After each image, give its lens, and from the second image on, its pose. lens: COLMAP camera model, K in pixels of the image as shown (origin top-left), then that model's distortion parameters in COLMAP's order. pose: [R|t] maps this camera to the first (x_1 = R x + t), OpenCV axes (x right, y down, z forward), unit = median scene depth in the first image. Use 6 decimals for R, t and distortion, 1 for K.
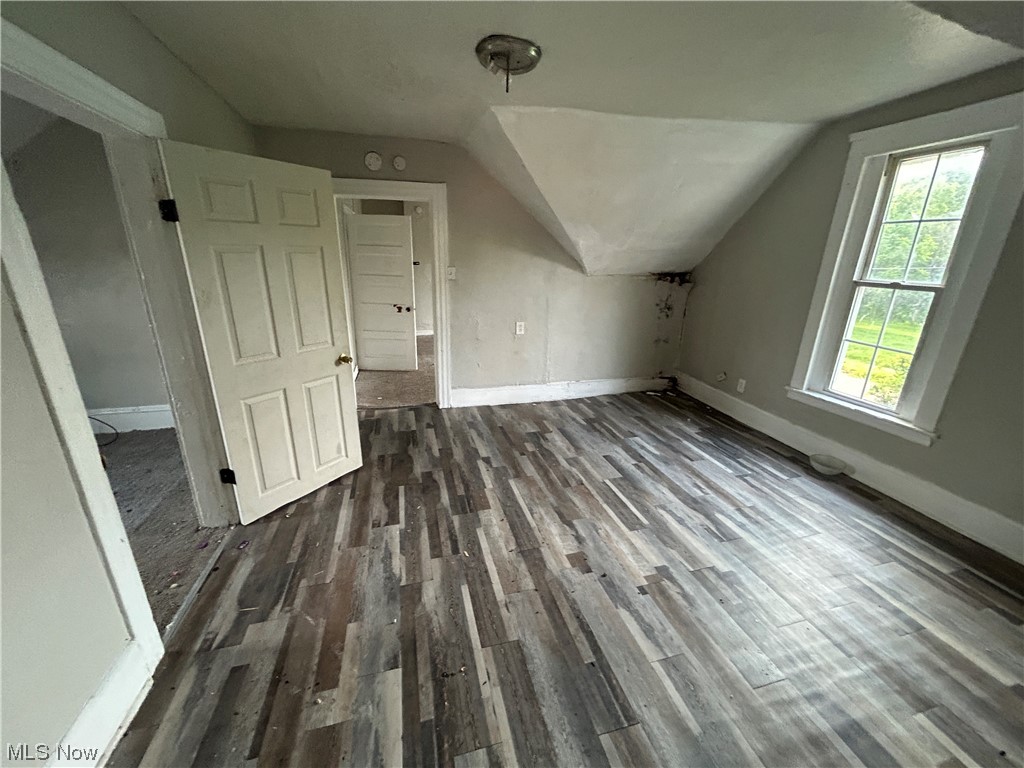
lens RADIAL K [[415.5, 0, 516.7], [0, 415.5, 383.8], [0, 0, 1]] dist [-0.000748, 0.000284]
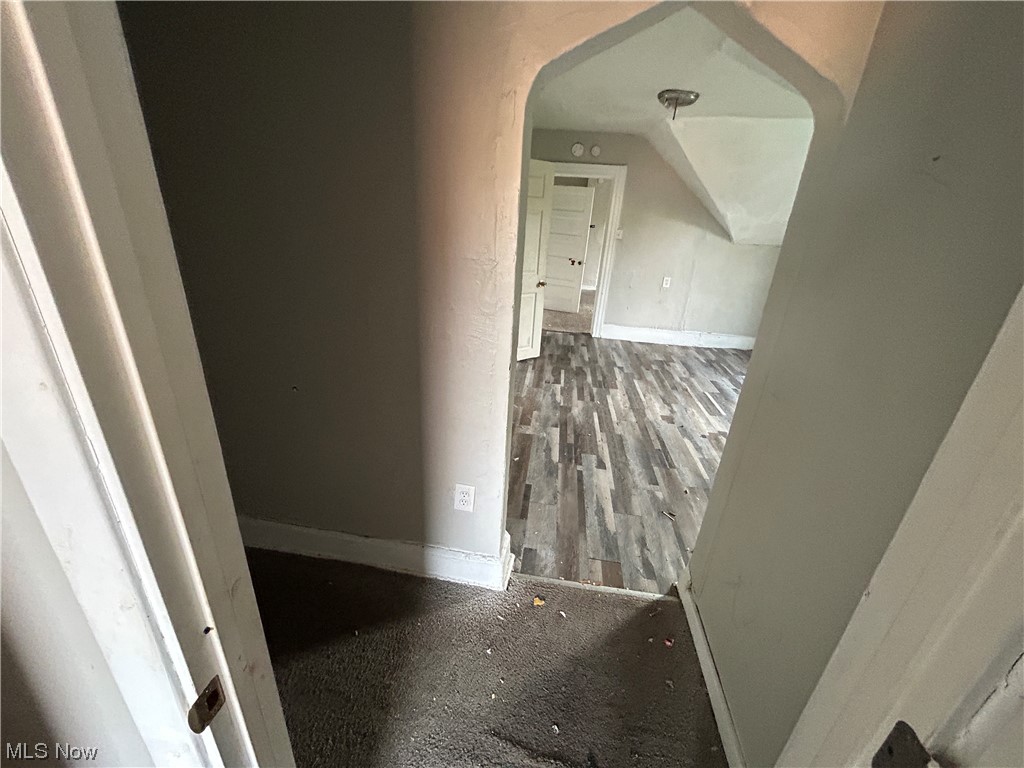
lens RADIAL K [[415.5, 0, 512.0], [0, 415.5, 385.4], [0, 0, 1]] dist [-0.000748, 0.000284]
pose [[0.923764, 0.179067, -0.338520, 0.097547], [-0.153382, 0.982951, 0.101398, 0.197612], [0.350906, -0.041745, 0.935480, -0.601052]]
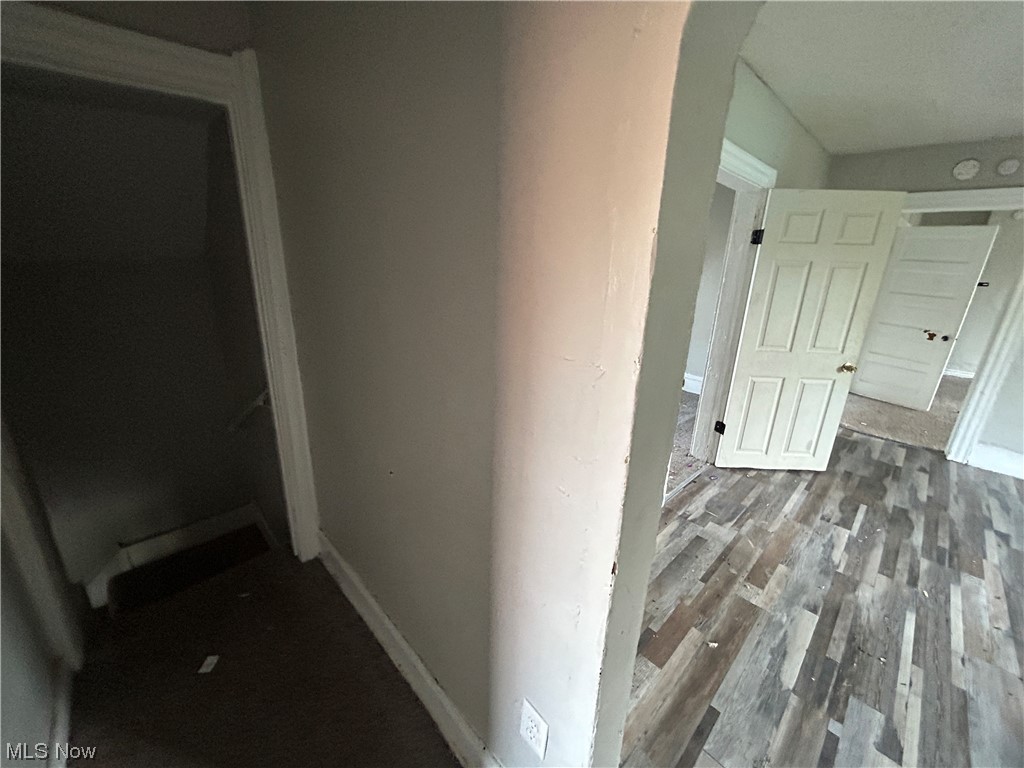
lens RADIAL K [[415.5, 0, 511.3], [0, 415.5, 384.0], [0, 0, 1]] dist [-0.000748, 0.000284]
pose [[0.485853, 0.264689, -0.832998, 0.068148], [-0.286258, 0.948668, 0.134482, 0.091671], [0.825835, 0.173114, 0.536683, -0.302854]]
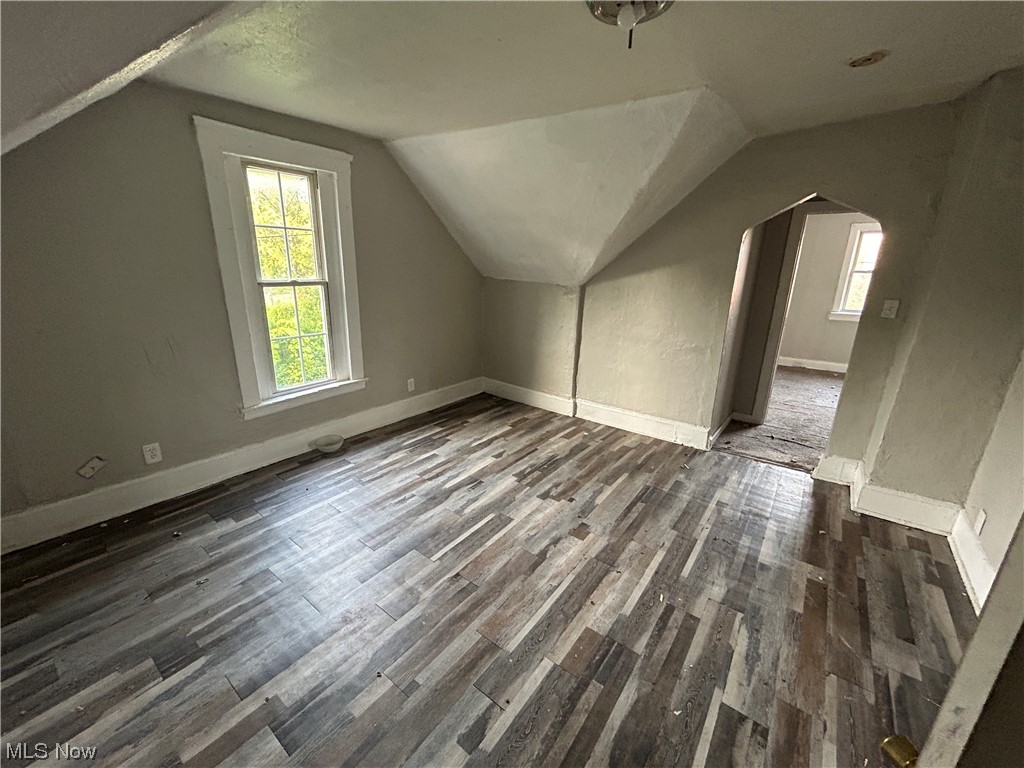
lens RADIAL K [[415.5, 0, 514.0], [0, 415.5, 381.3], [0, 0, 1]] dist [-0.000748, 0.000284]
pose [[-0.610781, -0.248950, 0.751645, -0.431820], [0.208054, 0.865470, 0.455713, -0.431394], [-0.763977, 0.434724, -0.476818, 1.295826]]
